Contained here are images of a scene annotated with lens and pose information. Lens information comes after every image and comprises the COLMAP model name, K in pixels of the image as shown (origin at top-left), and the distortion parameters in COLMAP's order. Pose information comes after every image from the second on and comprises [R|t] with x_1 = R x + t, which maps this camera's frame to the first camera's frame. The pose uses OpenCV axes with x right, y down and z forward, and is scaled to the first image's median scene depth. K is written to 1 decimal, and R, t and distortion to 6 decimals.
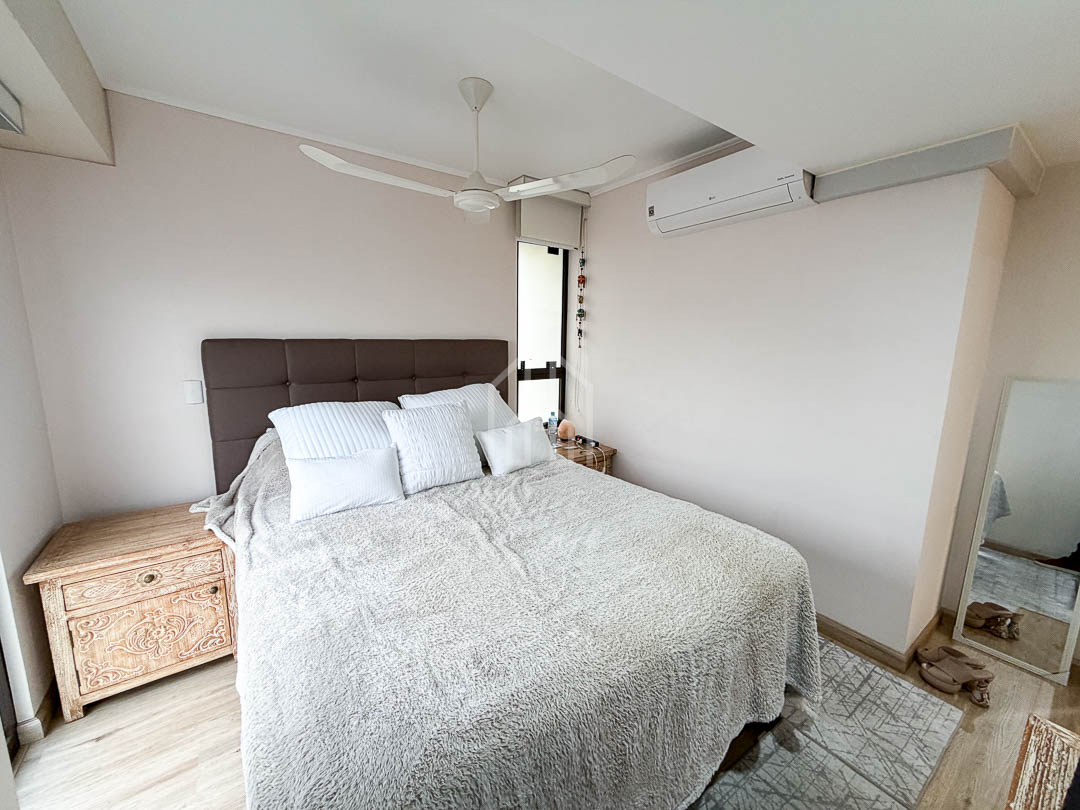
lens RADIAL K [[430.5, 0, 537.4], [0, 430.5, 404.1], [0, 0, 1]] dist [0.001132, -0.000349]
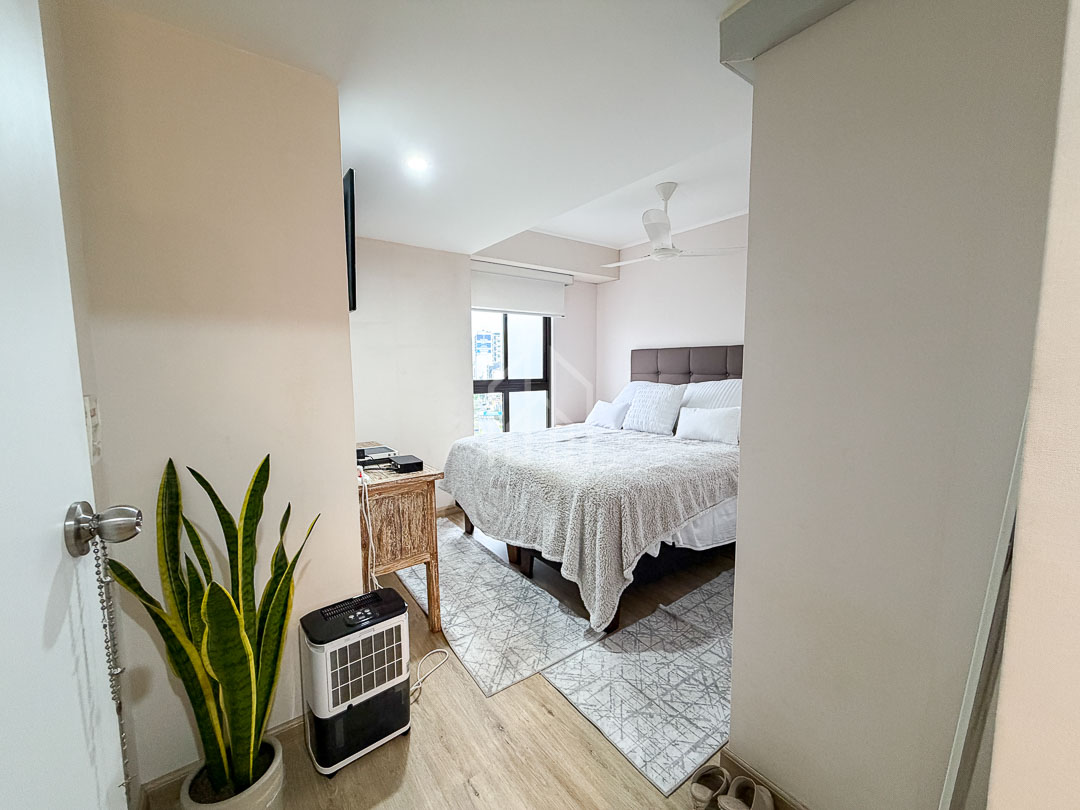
lens RADIAL K [[429.3, 0, 538.5], [0, 429.3, 404.5], [0, 0, 1]] dist [-0.002844, -0.000034]
pose [[0.013118, 0.080098, -0.996701, 0.836765], [-0.154974, 0.984905, 0.077110, 0.014881], [0.987831, 0.153452, 0.025333, 0.334139]]
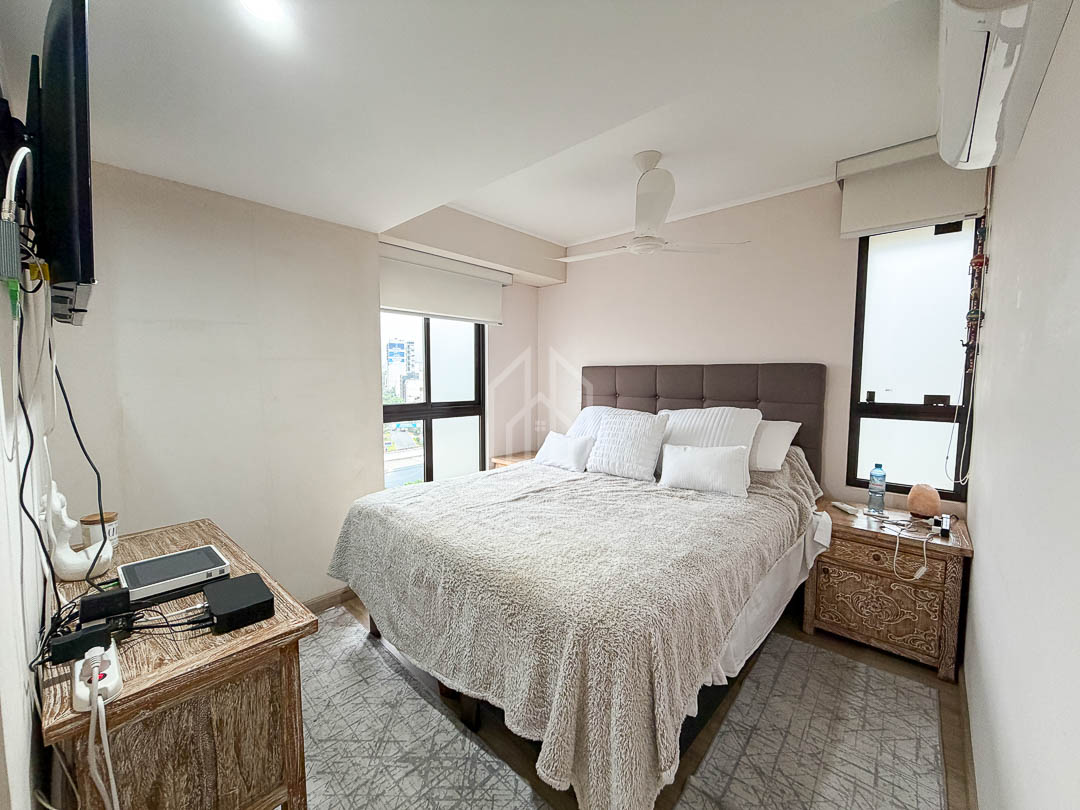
lens RADIAL K [[430.5, 0, 538.1], [0, 430.5, 406.4], [0, 0, 1]] dist [0.001132, -0.000349]
pose [[0.202530, 0.058764, -0.977511, 0.574936], [-0.159454, 0.986855, 0.026289, -0.003360], [0.966207, 0.150544, 0.209238, 0.298190]]
